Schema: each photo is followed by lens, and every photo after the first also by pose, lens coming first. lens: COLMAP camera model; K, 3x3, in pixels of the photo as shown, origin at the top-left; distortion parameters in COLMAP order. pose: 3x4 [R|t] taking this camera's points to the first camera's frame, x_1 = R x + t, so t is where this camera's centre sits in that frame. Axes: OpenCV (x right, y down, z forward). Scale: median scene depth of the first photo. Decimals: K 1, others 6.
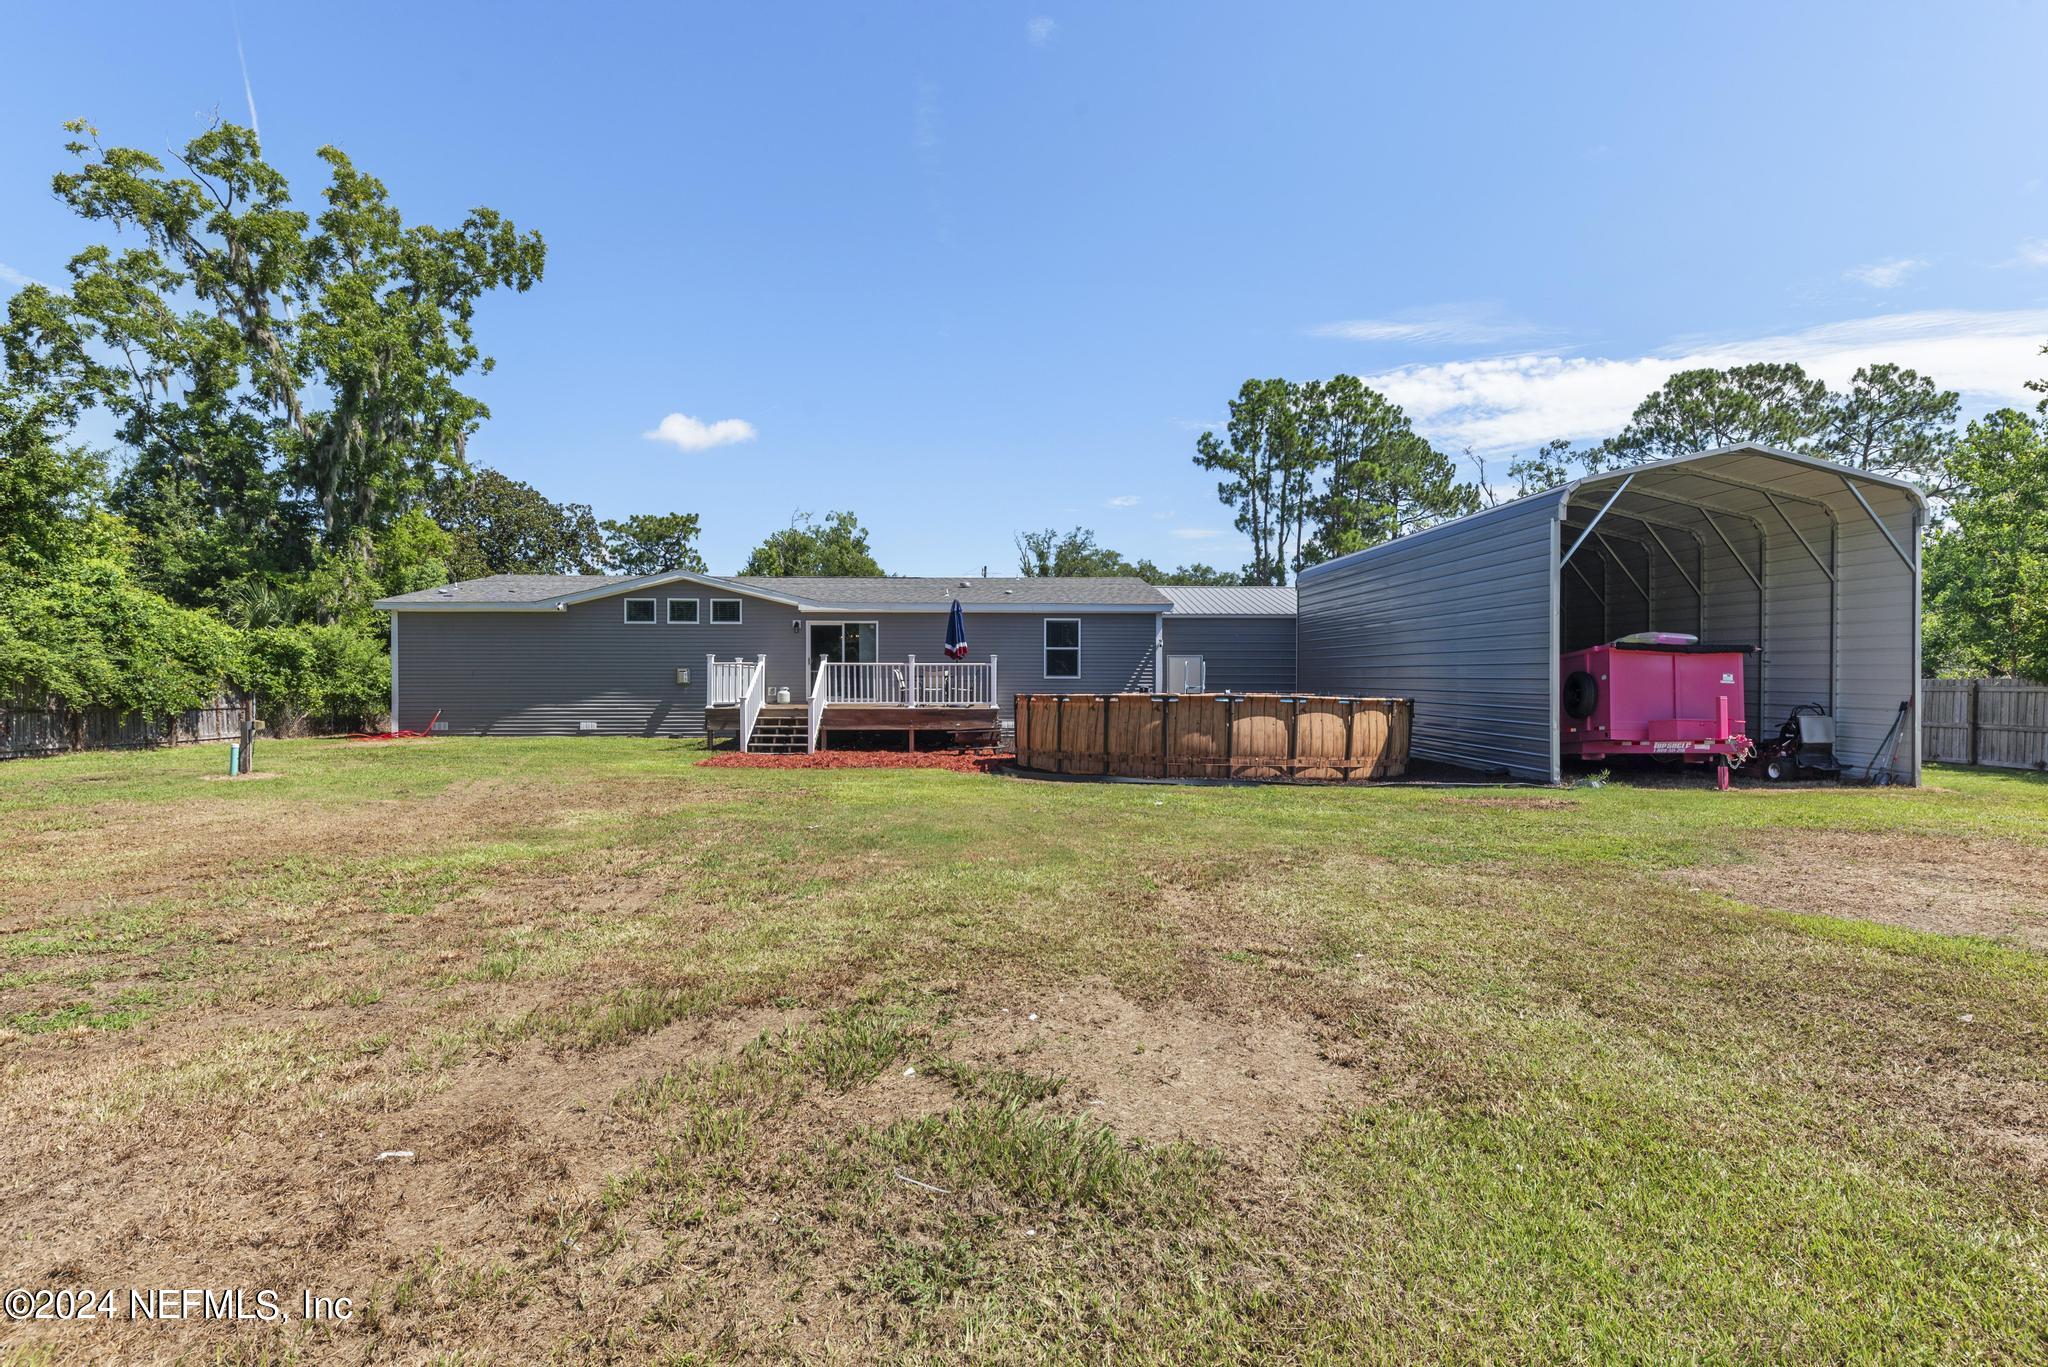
lens RADIAL K [[1065.8, 0, 1028.6], [0, 1065.8, 682.9], [0, 0, 1]] dist [-0.003816, -0.000343]
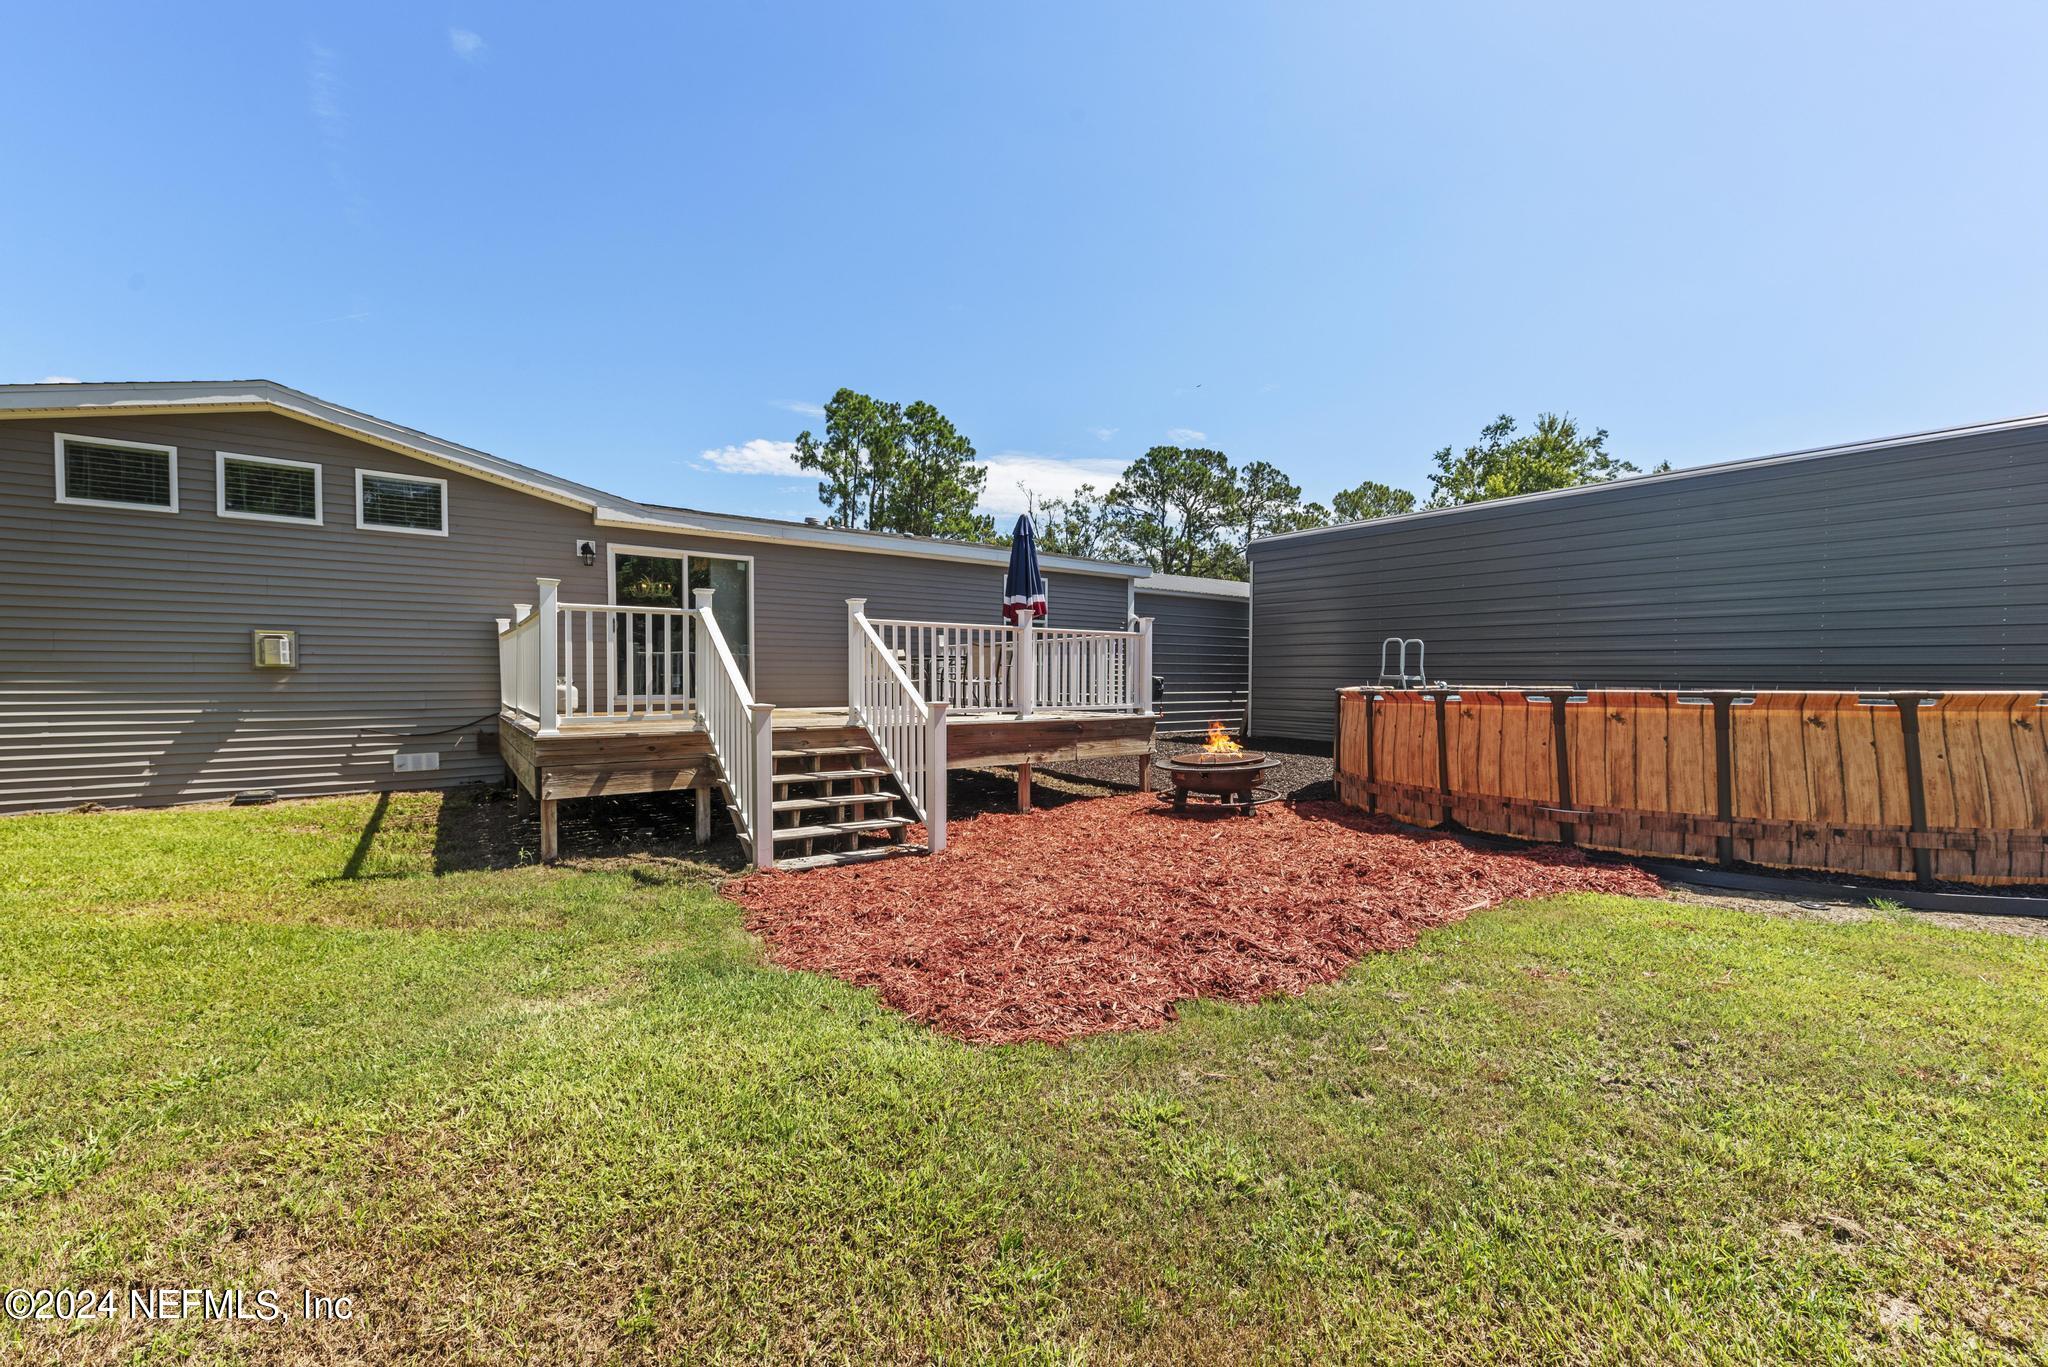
lens RADIAL K [[818.1, 0, 1015.8], [0, 818.1, 689.0], [0, 0, 1]] dist [0.017581, -0.000457]
pose [[0.822132, -0.003218, 0.569288, -0.121265], [-0.003058, 0.999945, 0.010068, 0.002320], [-0.569289, -0.010018, 0.822077, 0.256965]]
